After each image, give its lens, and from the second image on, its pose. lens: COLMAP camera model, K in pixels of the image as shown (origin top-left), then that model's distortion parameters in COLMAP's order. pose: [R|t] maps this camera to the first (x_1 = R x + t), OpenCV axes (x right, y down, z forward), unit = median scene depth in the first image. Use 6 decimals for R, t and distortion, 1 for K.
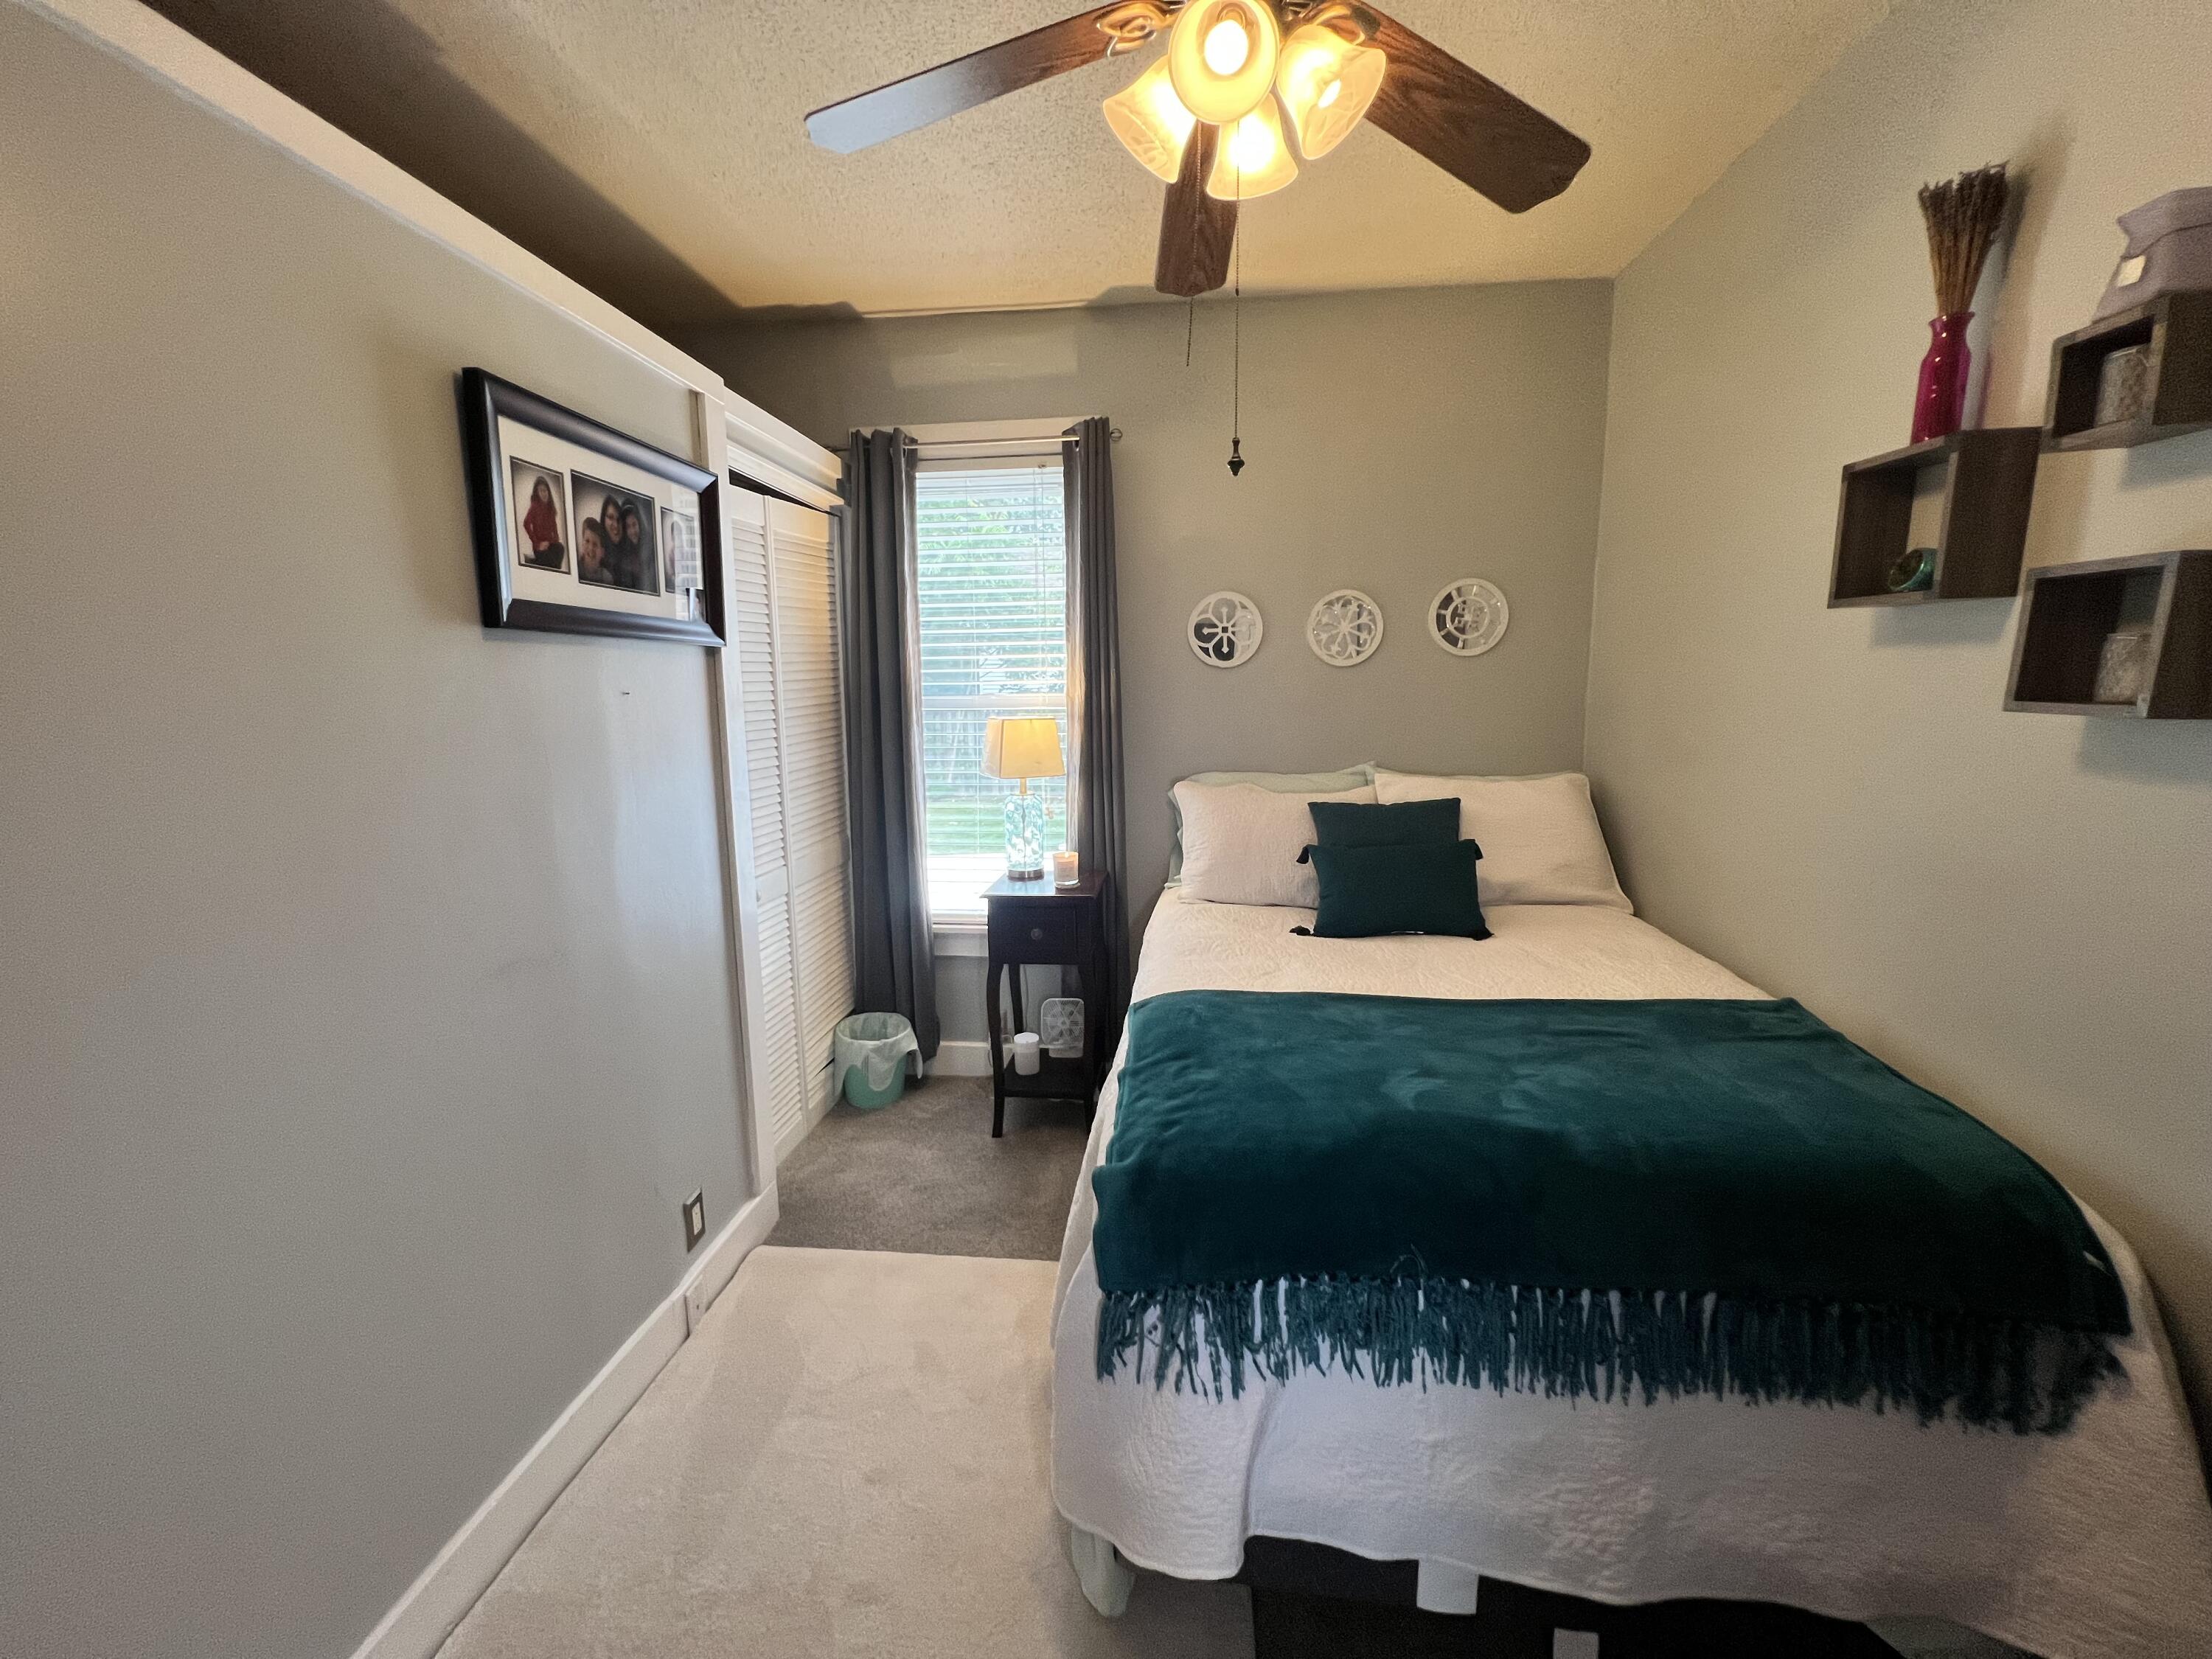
lens RADIAL K [[886.2, 0, 1097.6], [0, 886.2, 825.4], [0, 0, 1]] dist [-0.002479, 0.001463]
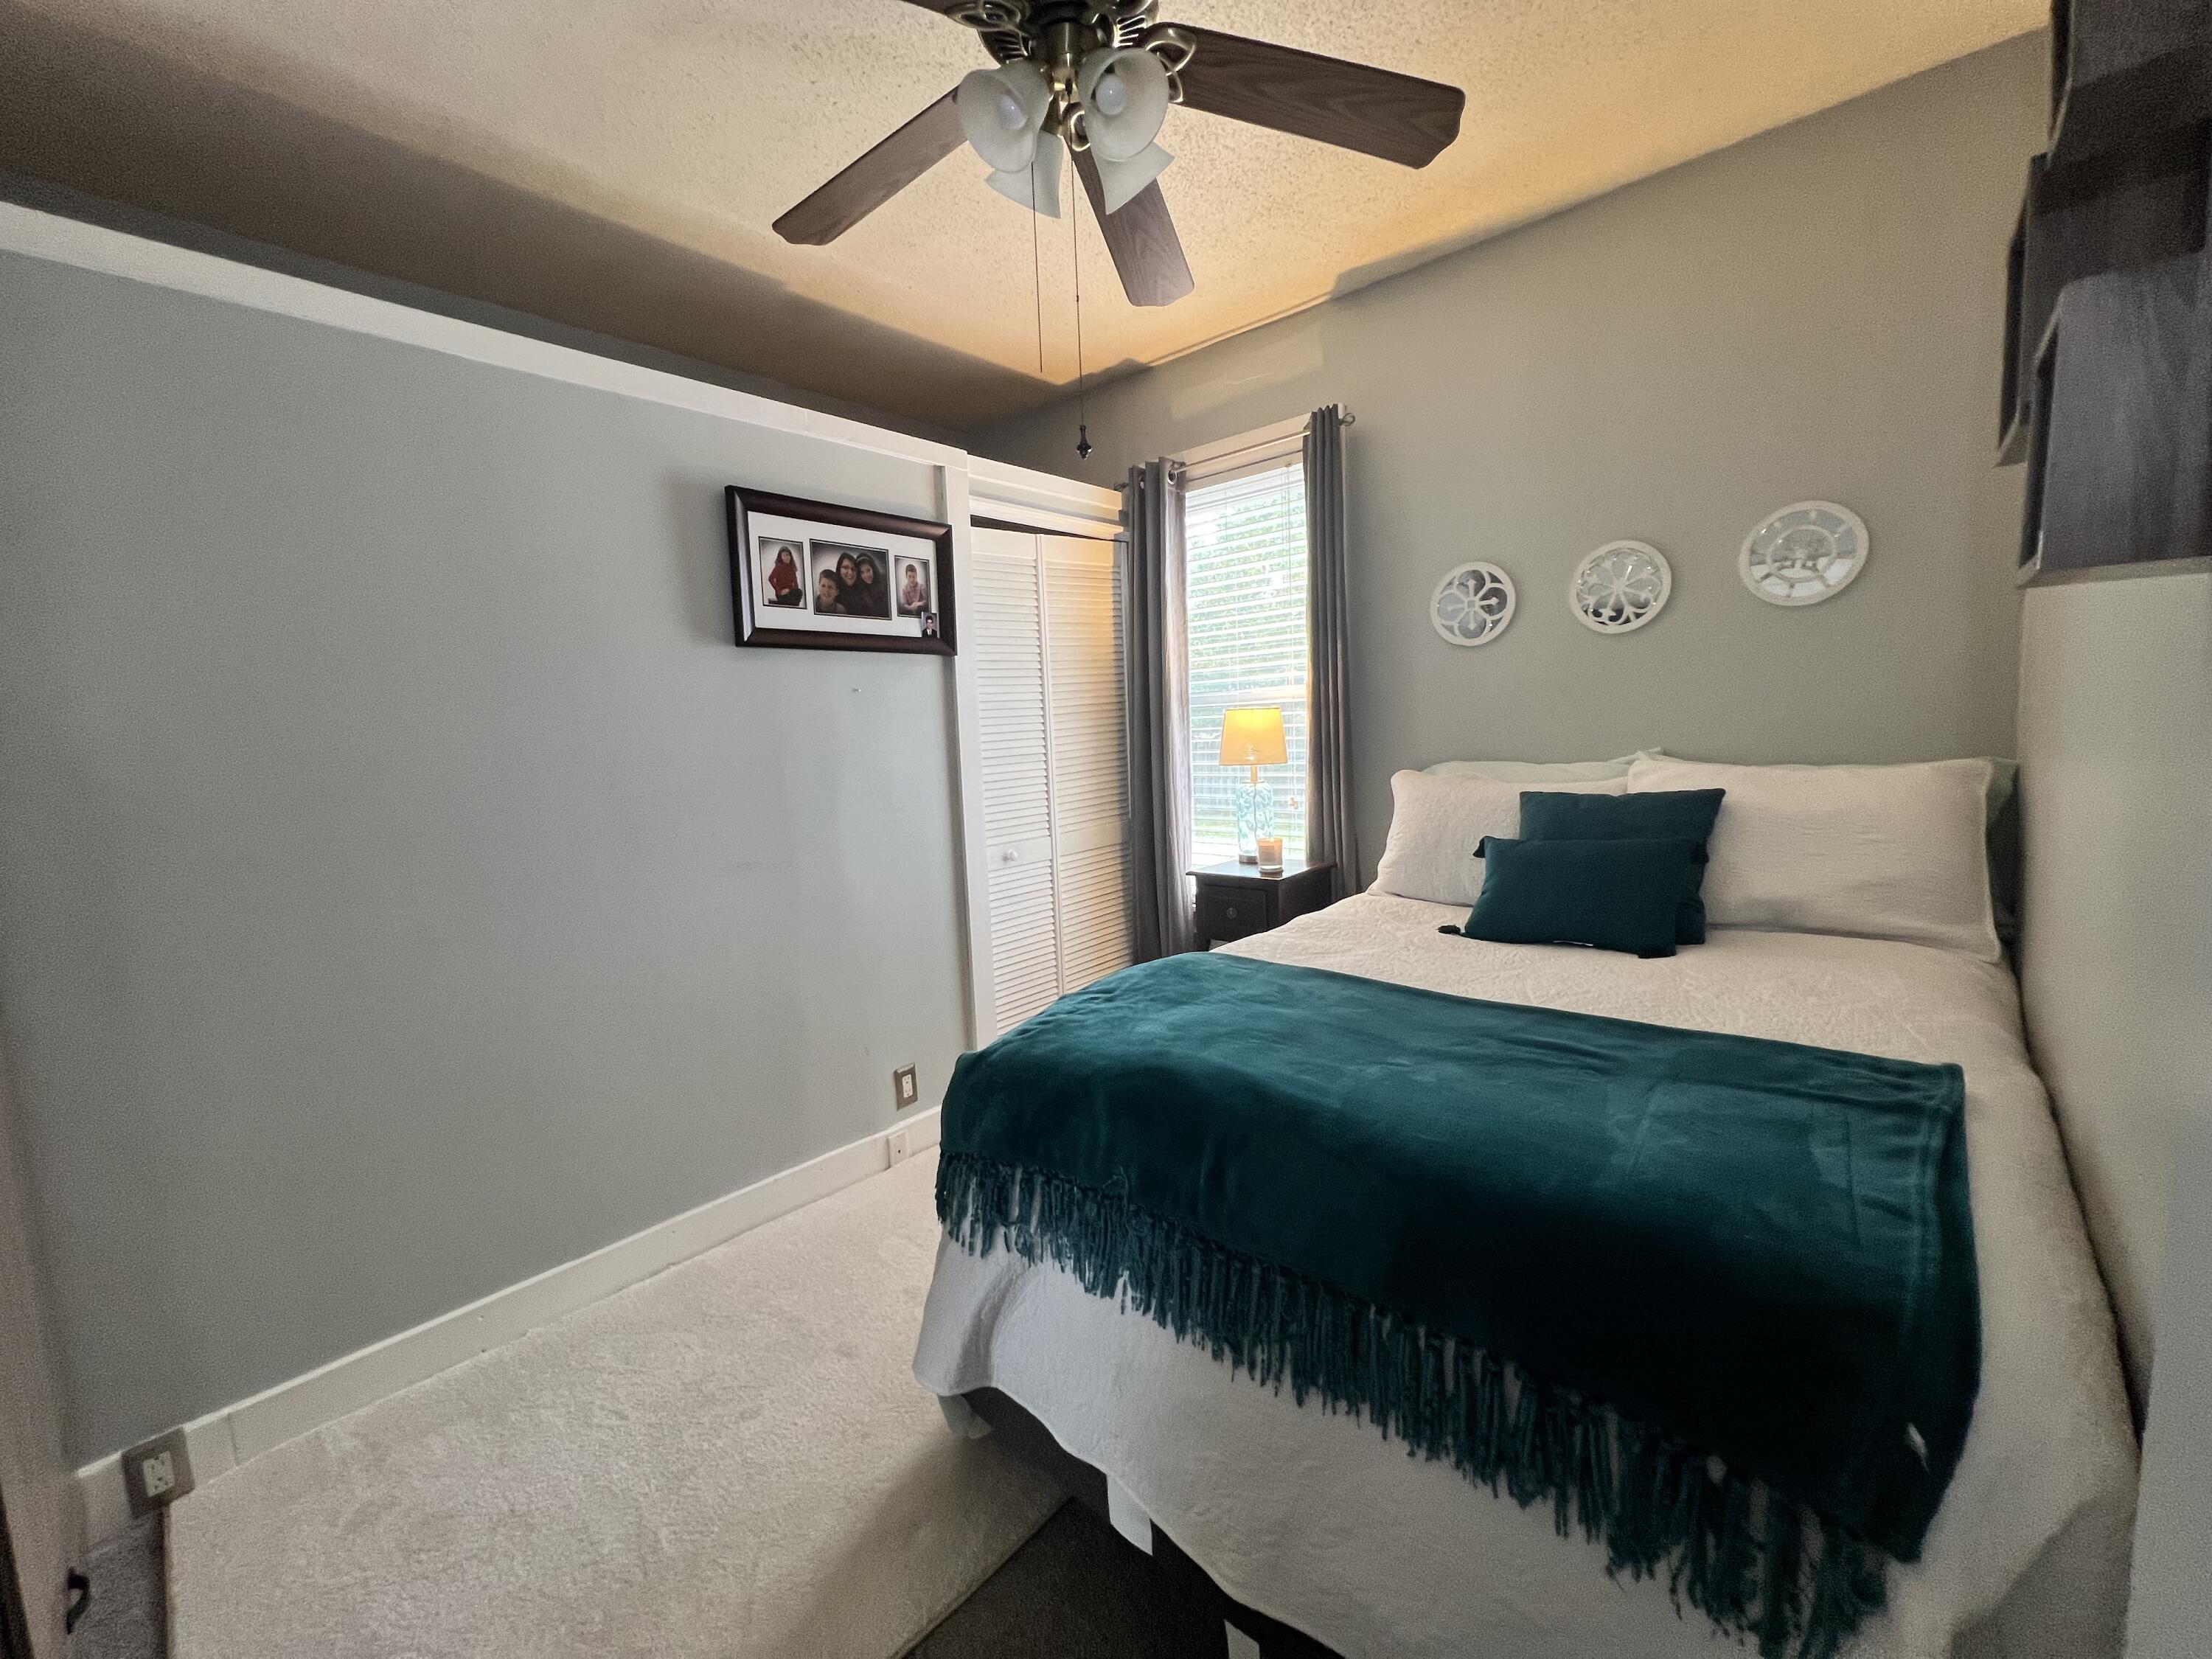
lens RADIAL K [[886.2, 0, 1100.9], [0, 886.2, 826.7], [0, 0, 1]] dist [-0.002479, 0.001463]
pose [[0.811477, 0.041529, -0.582907, 0.588859], [-0.057133, 0.998331, -0.008410, 0.055692], [0.581585, 0.040128, 0.812496, 0.082540]]
